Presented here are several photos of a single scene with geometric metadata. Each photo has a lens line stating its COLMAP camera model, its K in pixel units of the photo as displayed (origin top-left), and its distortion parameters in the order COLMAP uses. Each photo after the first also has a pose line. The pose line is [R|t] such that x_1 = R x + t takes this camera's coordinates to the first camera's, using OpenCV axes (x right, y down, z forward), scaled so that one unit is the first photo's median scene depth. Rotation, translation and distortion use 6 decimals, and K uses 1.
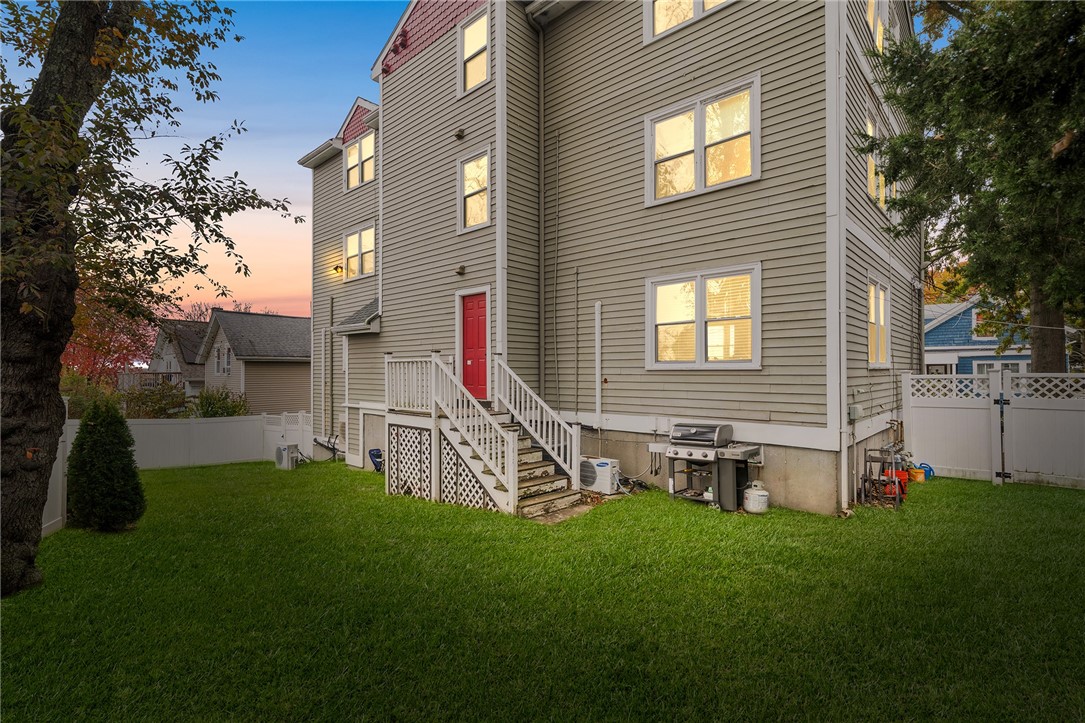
lens RADIAL K [[521.9, 0, 536.0], [0, 521.9, 365.7], [0, 0, 1]] dist [0.000201, 0.000382]
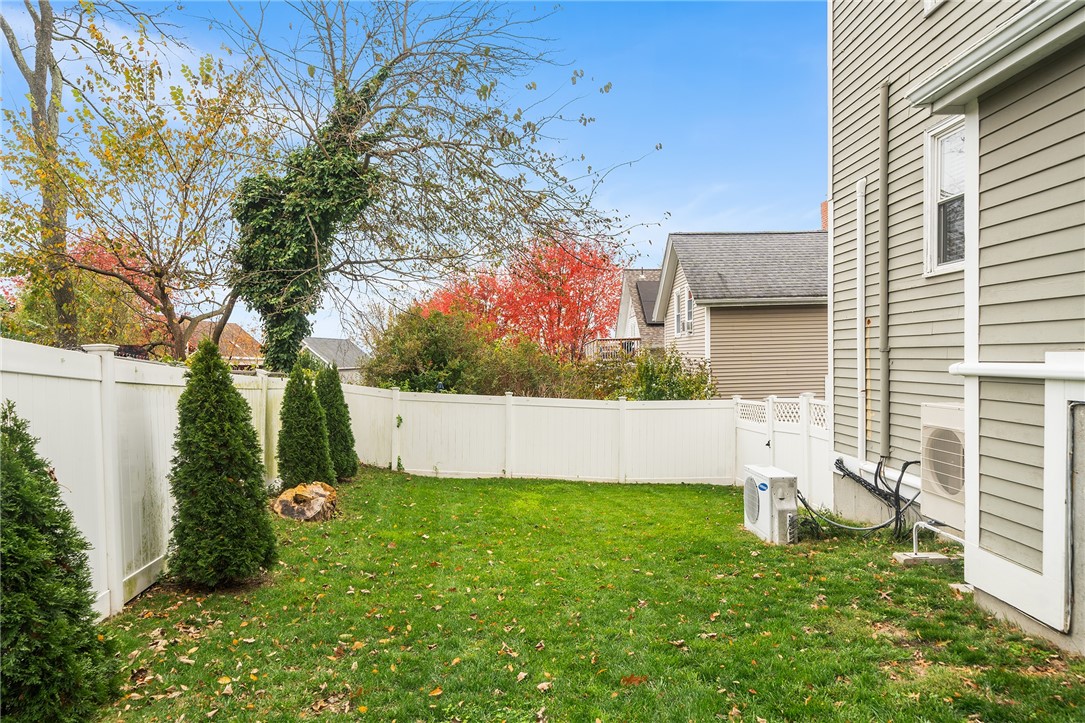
lens RADIAL K [[639.1, 0, 539.8], [0, 639.1, 377.5], [0, 0, 1]] dist [0.003490, 0.000600]
pose [[0.684514, 0.012795, -0.728887, -0.222258], [0.024380, 0.998885, 0.040431, 0.049564], [0.728592, -0.045446, 0.683439, 0.495606]]
